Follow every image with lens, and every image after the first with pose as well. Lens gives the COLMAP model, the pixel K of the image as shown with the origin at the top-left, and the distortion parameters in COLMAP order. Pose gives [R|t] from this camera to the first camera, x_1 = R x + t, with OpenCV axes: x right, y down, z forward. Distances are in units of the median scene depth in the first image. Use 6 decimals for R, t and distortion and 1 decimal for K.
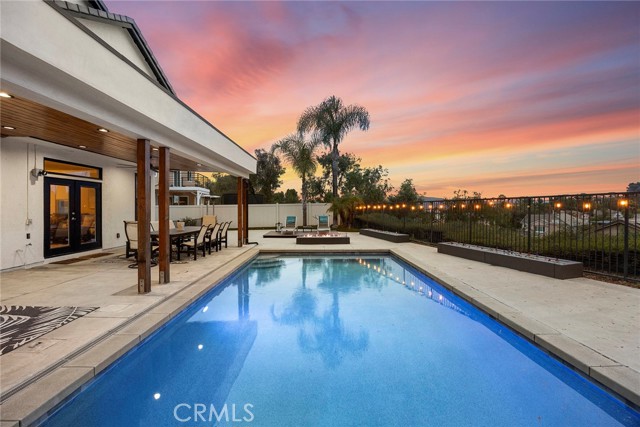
lens RADIAL K [[282.2, 0, 317.8], [0, 282.2, 210.8], [0, 0, 1]] dist [-0.023138, -0.000074]
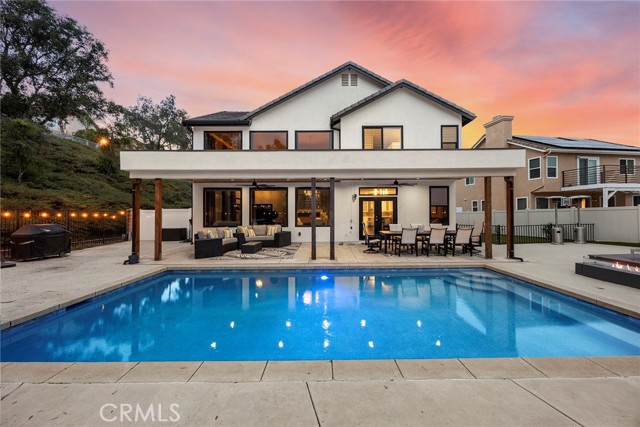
lens RADIAL K [[249.5, 0, 322.2], [0, 249.5, 212.5], [0, 0, 1]] dist [0.003628, 0.000177]
pose [[0.004693, 0.002754, -0.999985, 0.779727], [-0.000201, 0.999996, 0.002754, -0.025592], [0.999989, 0.000189, 0.004693, 0.771244]]
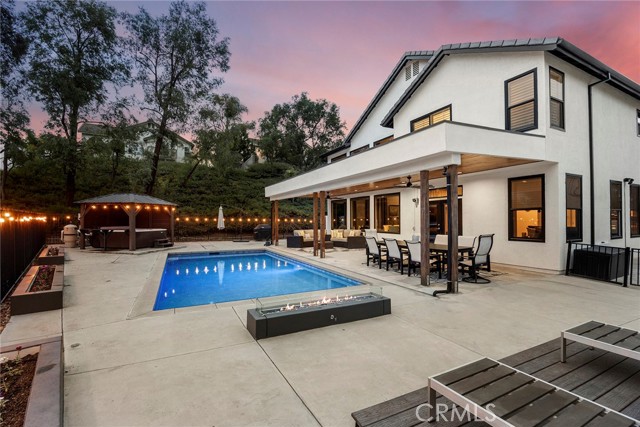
lens RADIAL K [[282.2, 0, 321.1], [0, 282.2, 218.1], [0, 0, 1]] dist [-0.023138, -0.000074]
pose [[-0.890641, -0.000127, -0.454708, 0.303029], [-0.000074, 1.000000, -0.000133, -0.031099], [0.454708, -0.000084, -0.890641, 2.344893]]
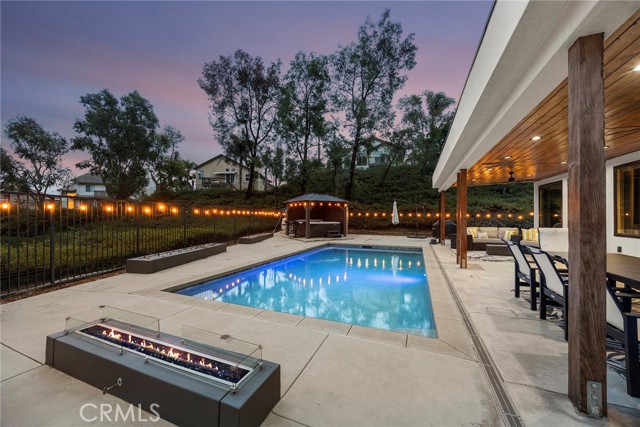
lens RADIAL K [[249.5, 0, 319.0], [0, 249.5, 211.5], [0, 0, 1]] dist [0.003628, 0.000177]
pose [[-0.929524, 0.006962, 0.368697, -0.306799], [0.000216, 0.999832, -0.018335, -0.001211], [-0.368762, -0.016963, -0.929369, 2.004894]]
